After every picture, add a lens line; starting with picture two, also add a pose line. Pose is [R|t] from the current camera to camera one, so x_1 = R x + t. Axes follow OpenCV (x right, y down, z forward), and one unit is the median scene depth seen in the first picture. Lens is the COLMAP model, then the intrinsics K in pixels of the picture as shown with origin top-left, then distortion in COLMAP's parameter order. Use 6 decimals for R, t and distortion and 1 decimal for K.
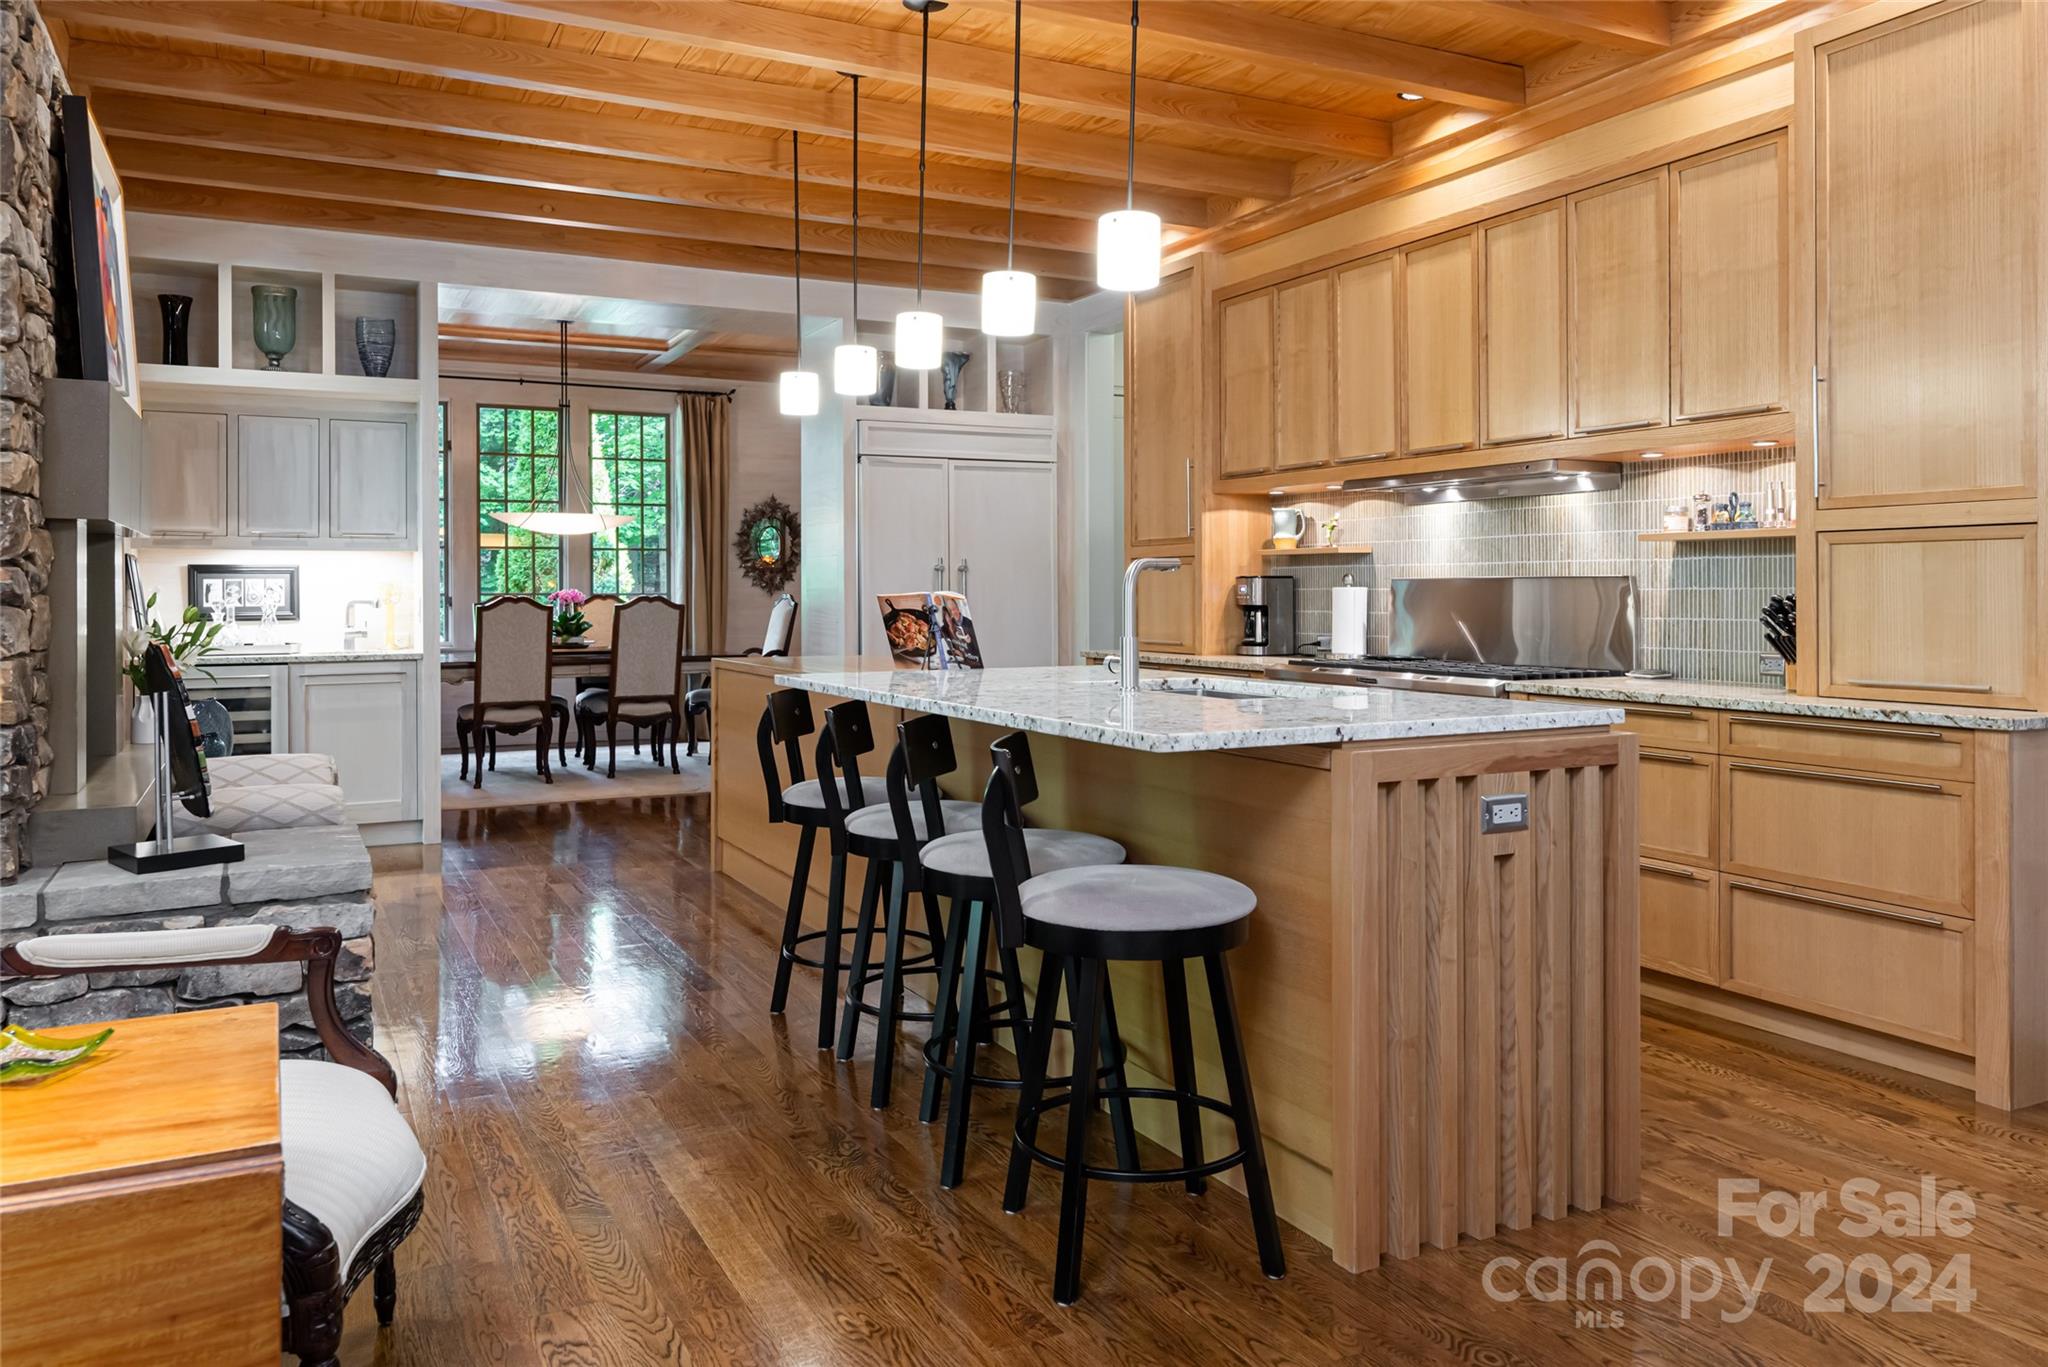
lens RADIAL K [[1439.3, 0, 1007.9], [0, 1439.3, 588.1], [0, 0, 1]] dist [0.011131, -0.004053]
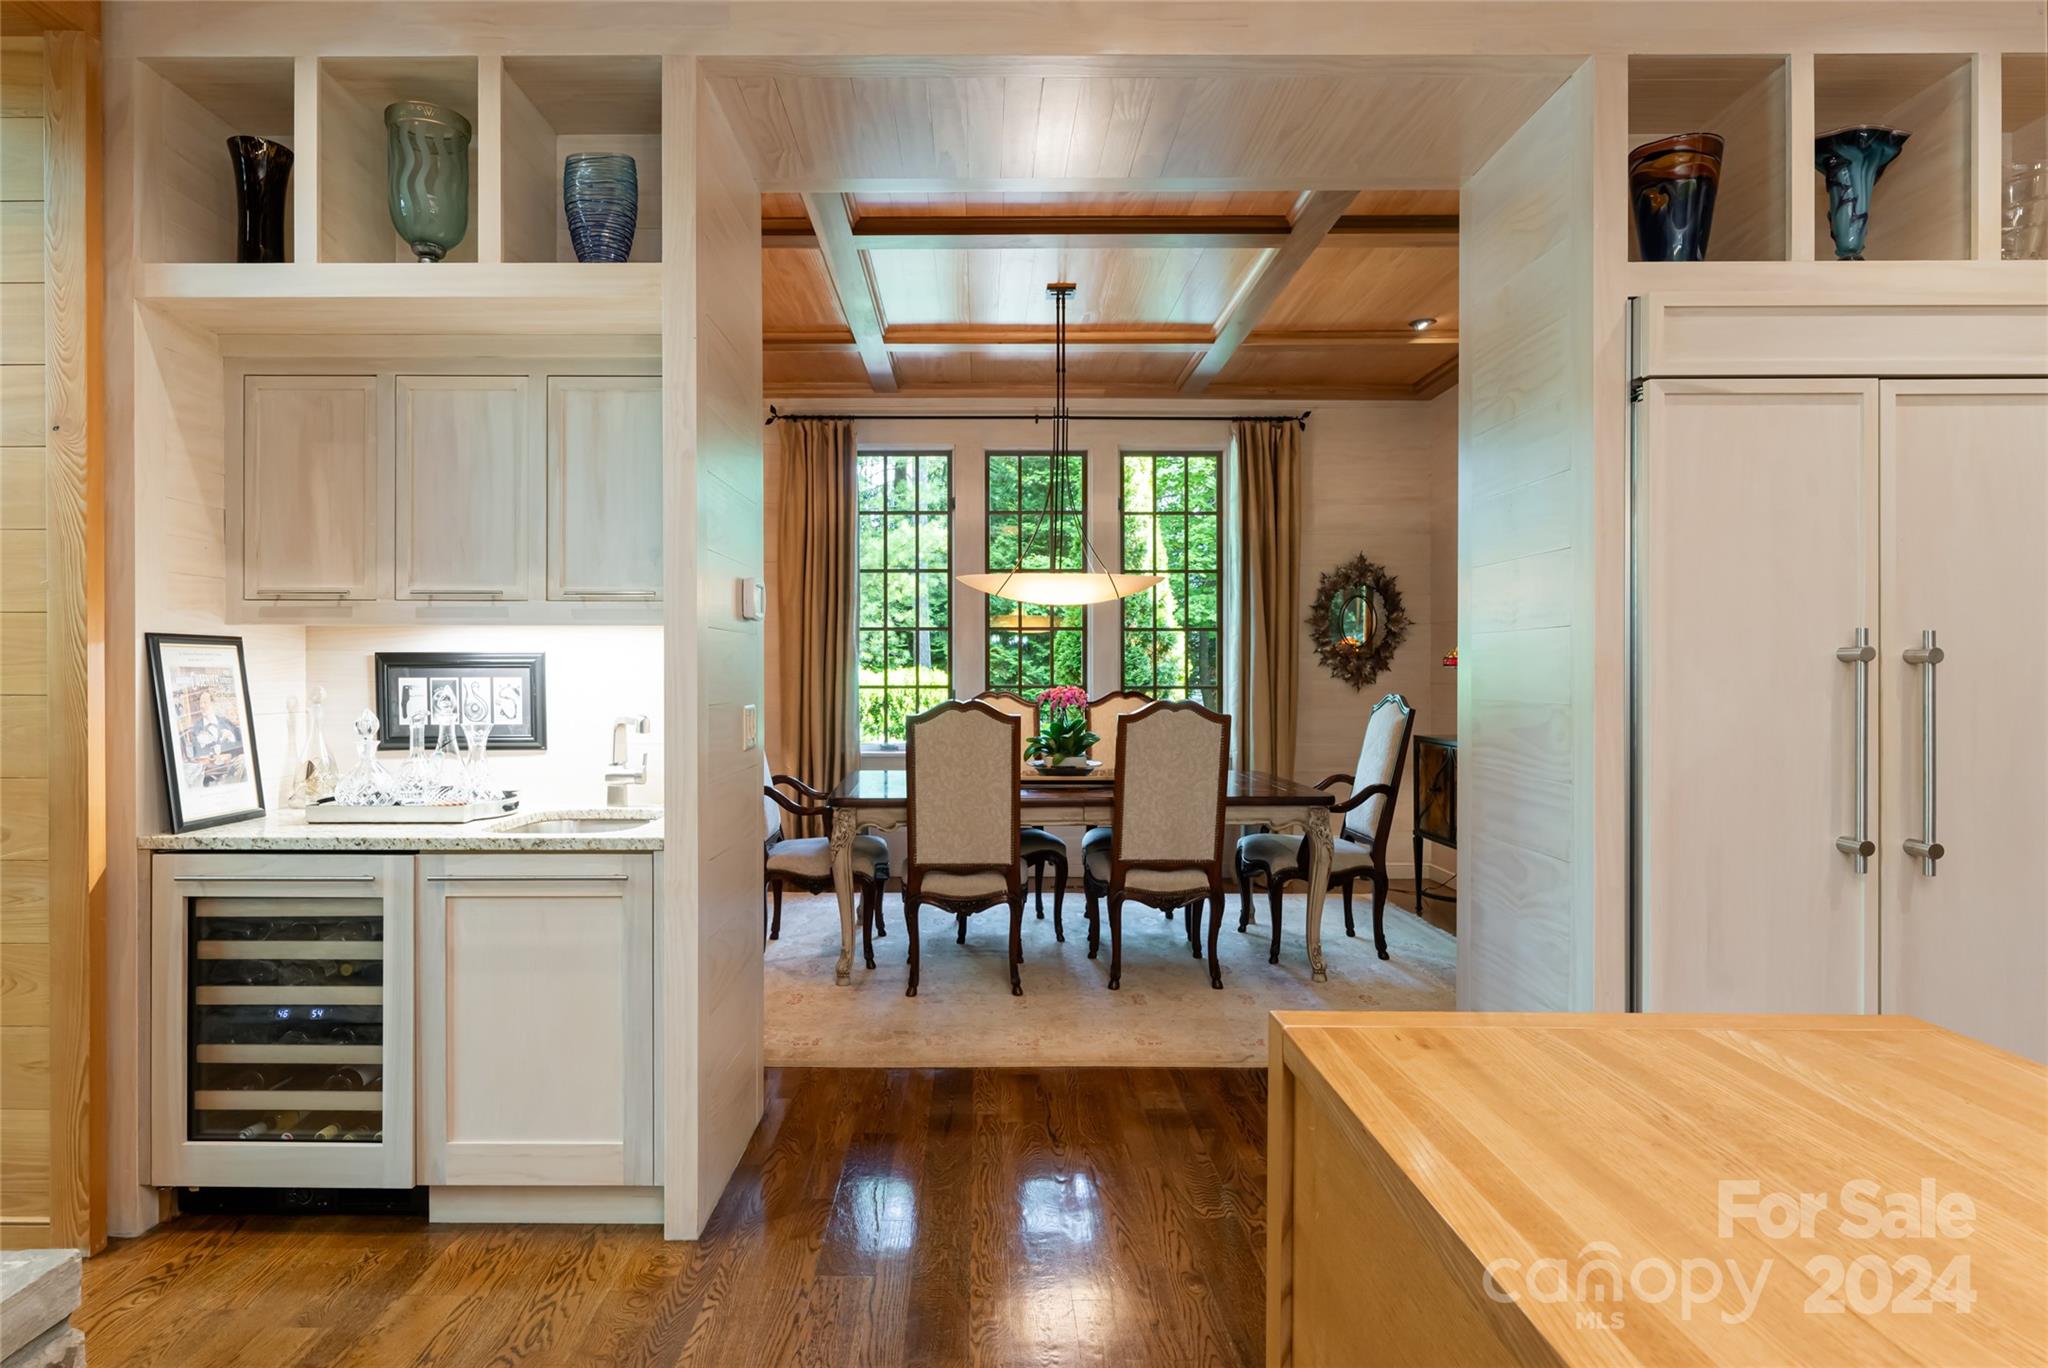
lens RADIAL K [[1073.8, 0, 980.9], [0, 1073.8, 671.1], [0, 0, 1]] dist [-0.005333, -0.000778]
pose [[0.891937, 0.005404, -0.452127, -0.199331], [-0.003194, 0.999979, 0.005651, -0.016109], [0.452148, -0.003596, 0.891936, 0.954955]]
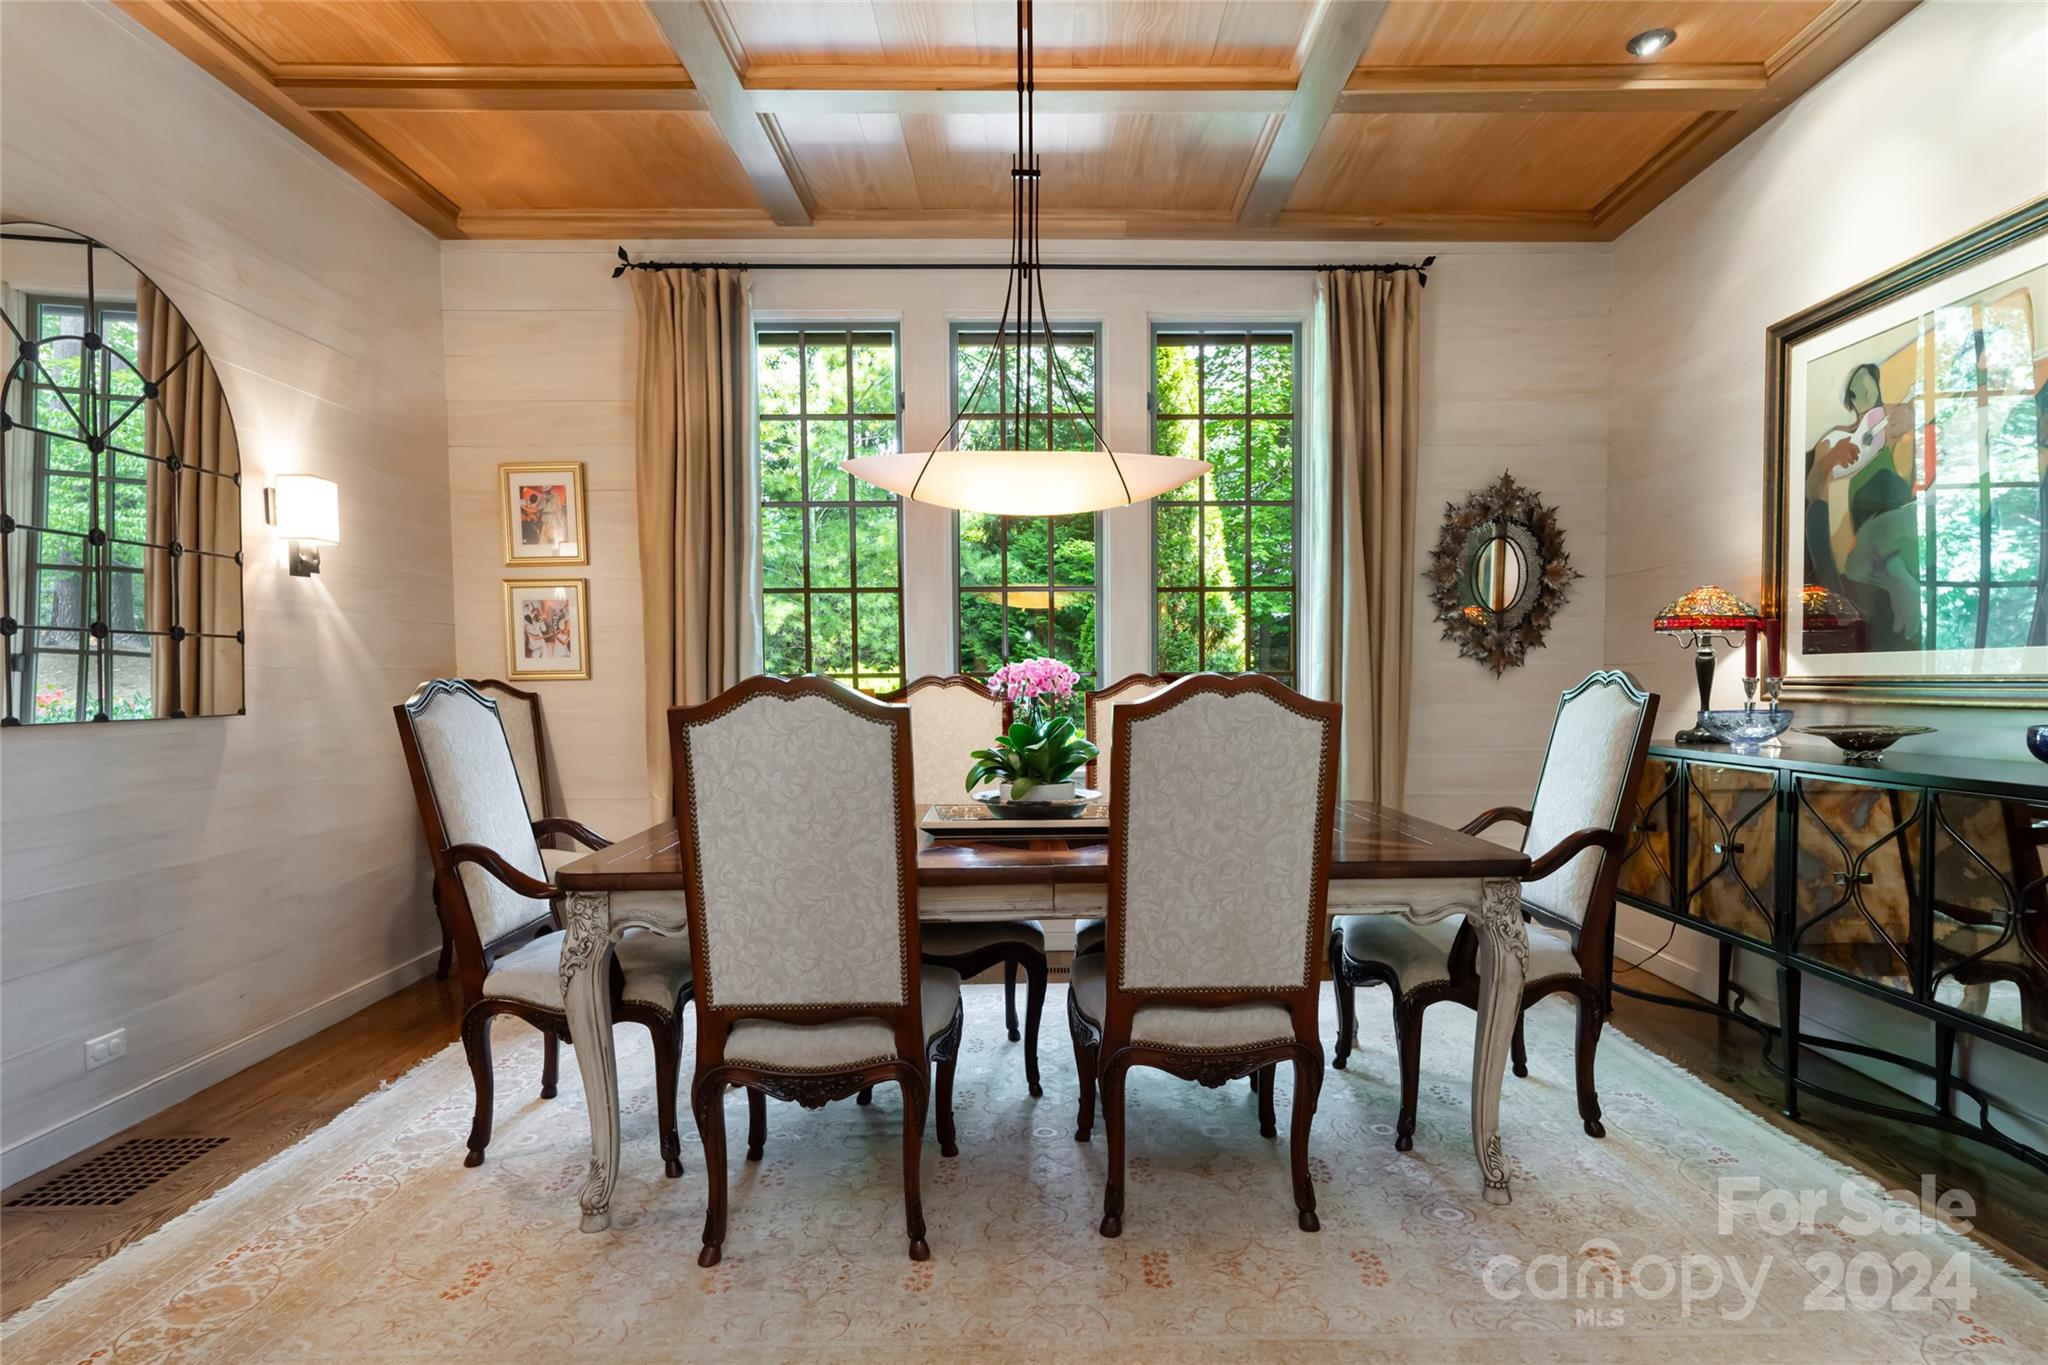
lens RADIAL K [[1065.2, 0, 1067.8], [0, 1065.2, 740.6], [0, 0, 1]] dist [0.002689, 0.000304]
pose [[0.903062, 0.023620, -0.428861, -0.314644], [0.003397, 0.998063, 0.062123, 0.009034], [0.429498, -0.057558, 0.901232, 1.346829]]
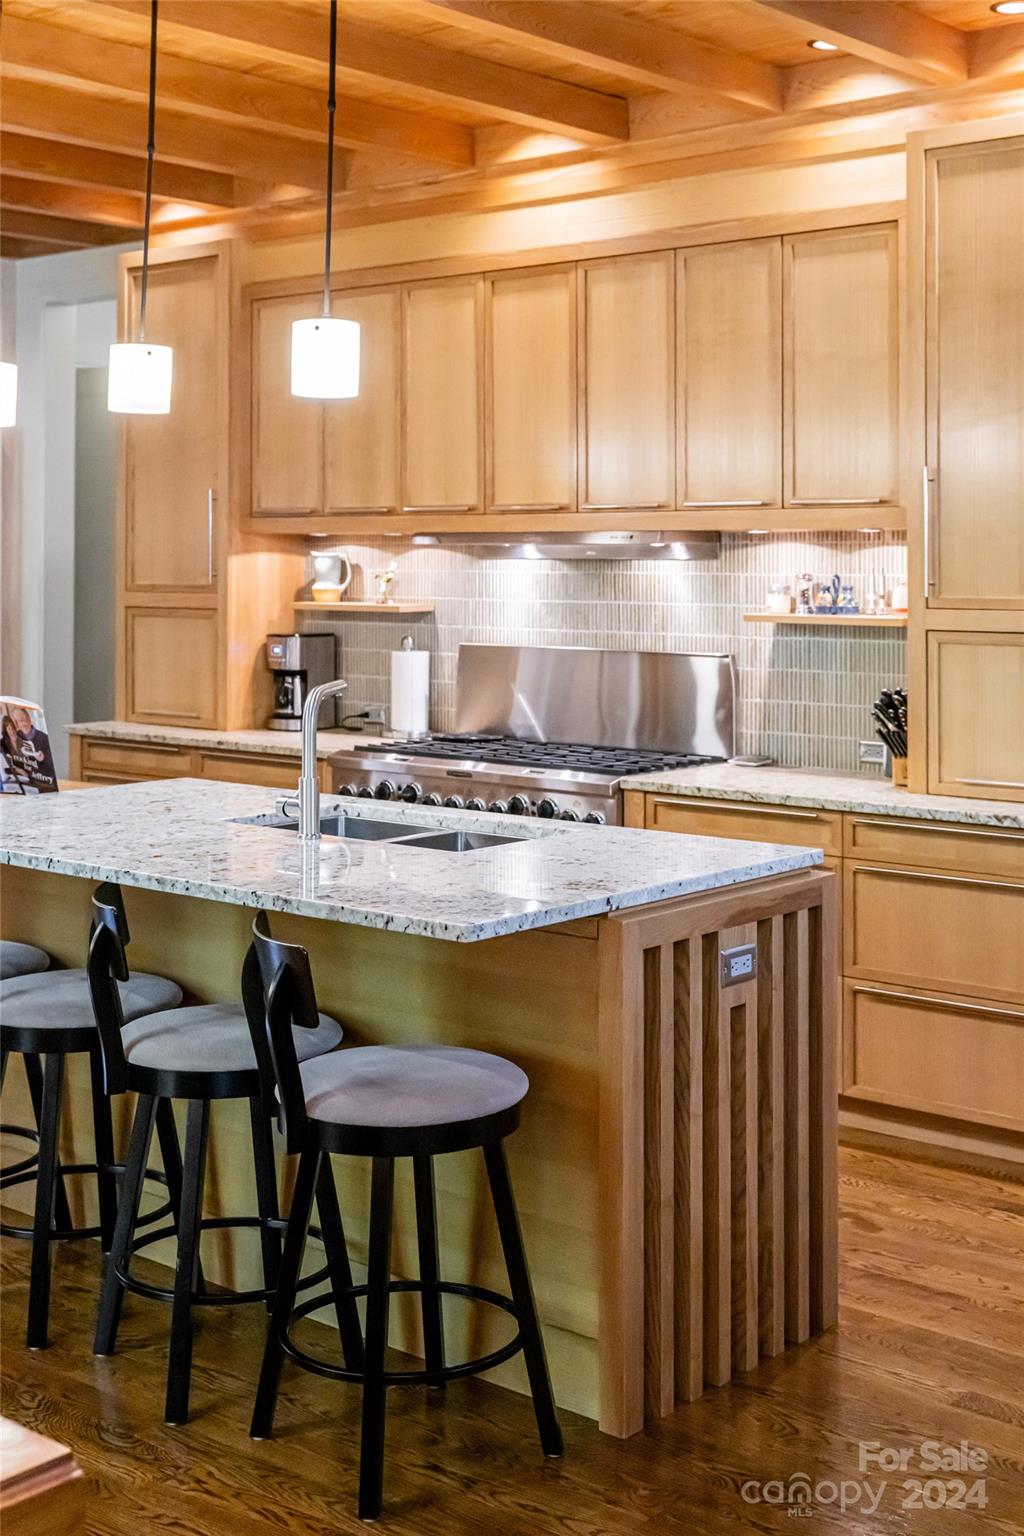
lens RADIAL K [[1955.8, 0, 536.4], [0, 1955.8, 528.7], [0, 0, 1]] dist [0.006922, 0.035075]
pose [[0.923517, 0.010885, 0.383402, -0.159861], [-0.005770, 0.999878, -0.014489, -0.065546], [-0.383513, 0.011168, 0.923468, -0.116815]]
